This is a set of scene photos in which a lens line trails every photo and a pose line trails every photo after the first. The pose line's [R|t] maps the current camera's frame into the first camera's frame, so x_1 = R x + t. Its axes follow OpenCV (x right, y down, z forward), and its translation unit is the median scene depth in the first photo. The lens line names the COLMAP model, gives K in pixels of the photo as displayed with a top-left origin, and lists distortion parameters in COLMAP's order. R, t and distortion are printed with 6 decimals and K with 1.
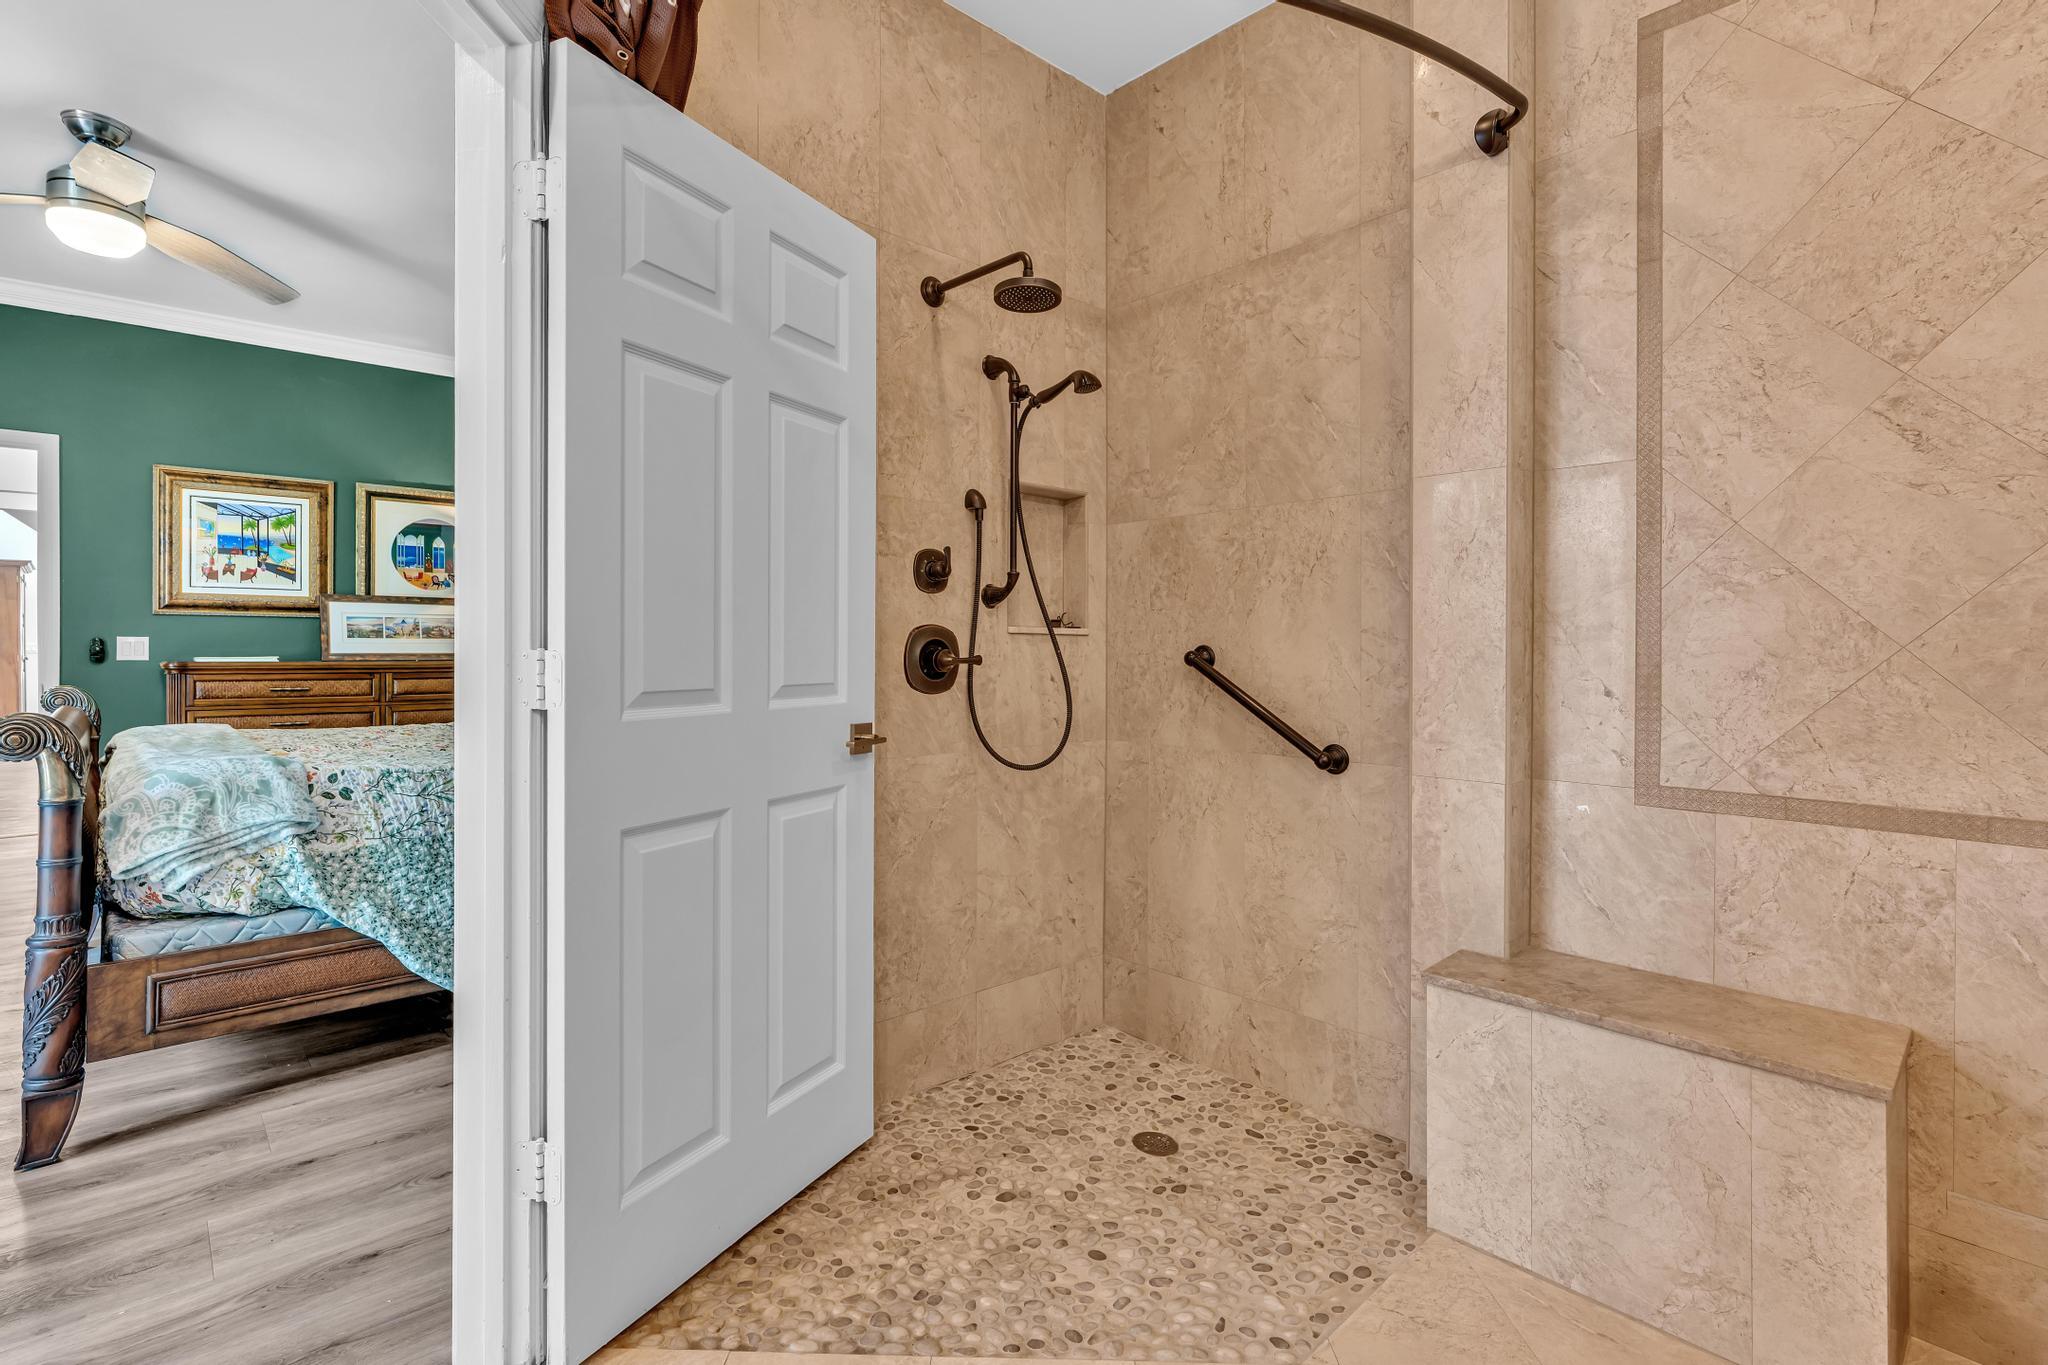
lens RADIAL K [[967.3, 0, 1014.0], [0, 967.3, 646.4], [0, 0, 1]] dist [-0.001366, 0.001466]
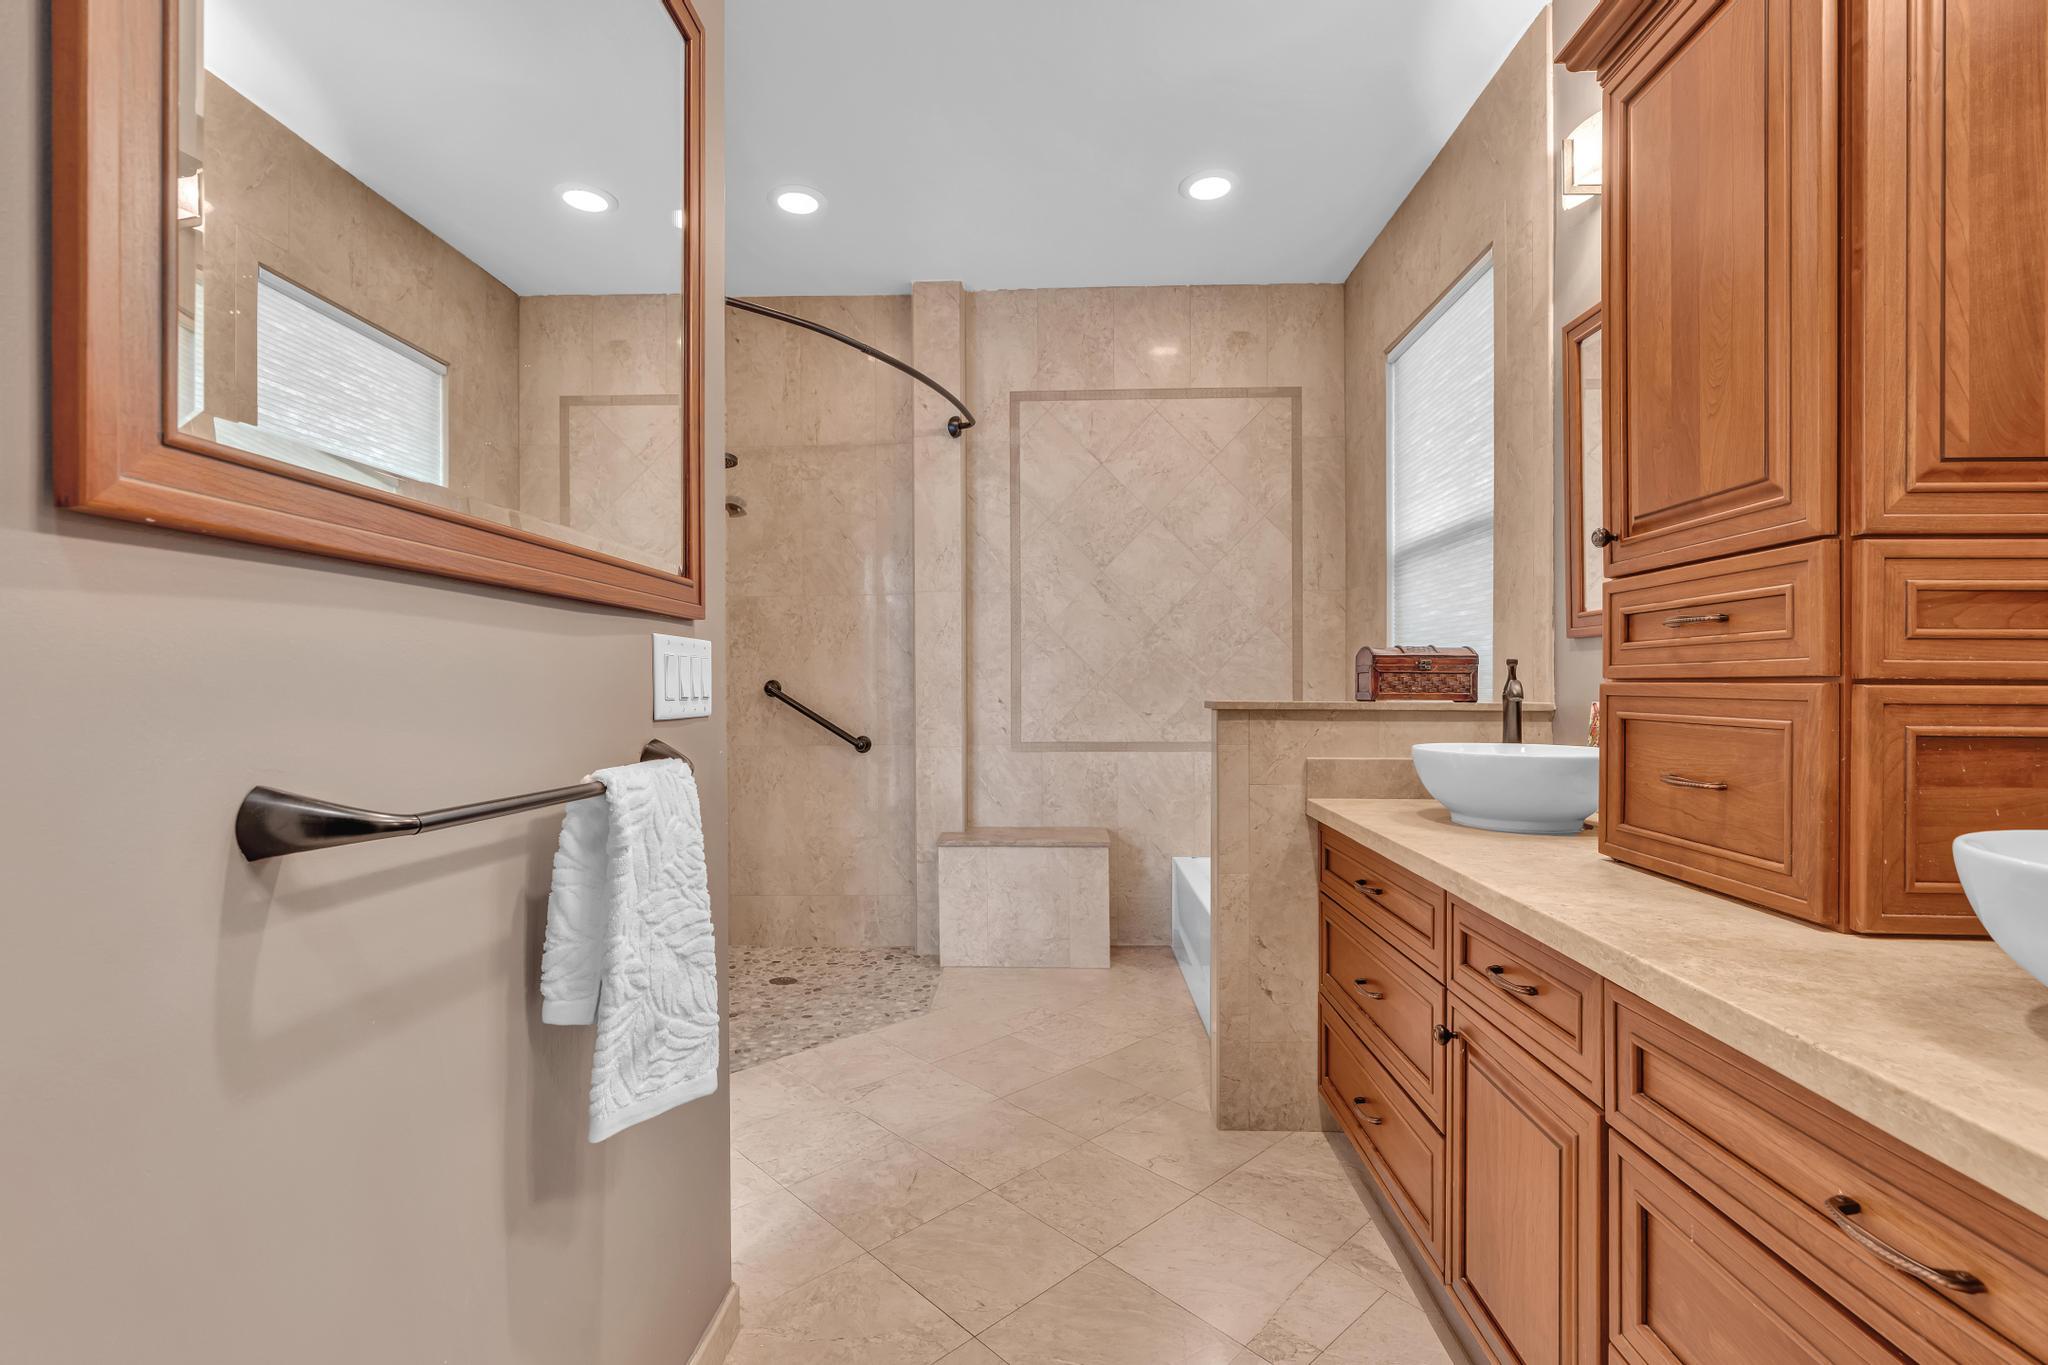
lens RADIAL K [[923.8, 0, 1019.5], [0, 923.8, 671.8], [0, 0, 1]] dist [-0.002869, 0.000967]
pose [[0.711647, -0.000142, 0.702537, -0.793444], [0.007196, 0.999949, -0.007087, -0.001415], [-0.702500, 0.010099, 0.711612, -0.485756]]
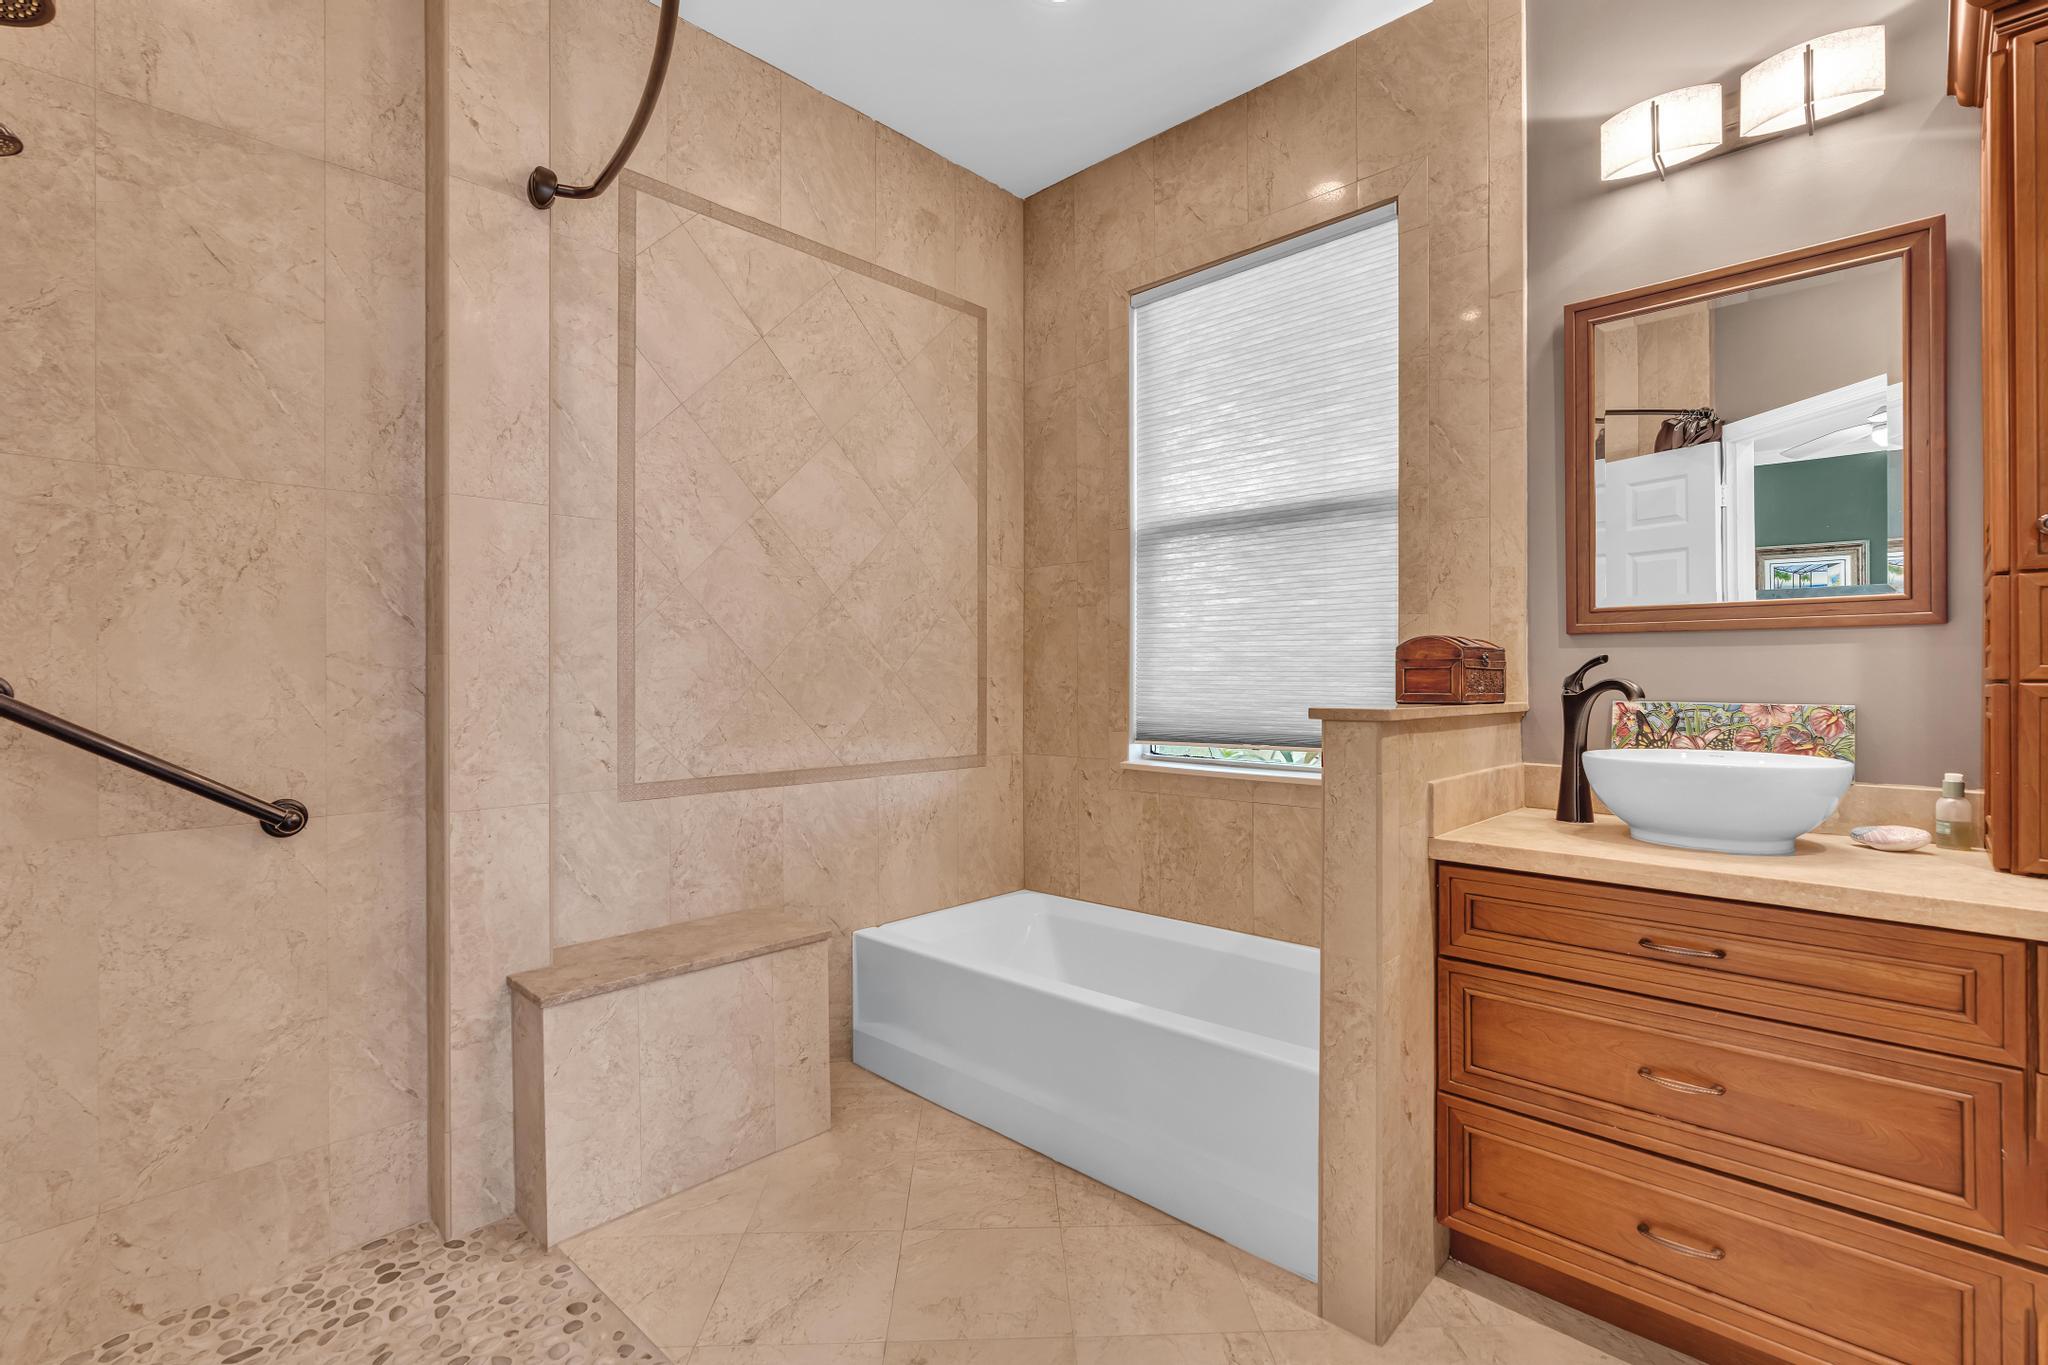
lens RADIAL K [[940.4, 0, 1022.9], [0, 940.4, 665.6], [0, 0, 1]] dist [-0.001347, 0.001068]
pose [[-0.057791, 0.005149, 0.998315, -0.573240], [0.000889, 0.999987, -0.005106, -0.003352], [-0.998328, 0.000592, -0.057795, 0.549060]]
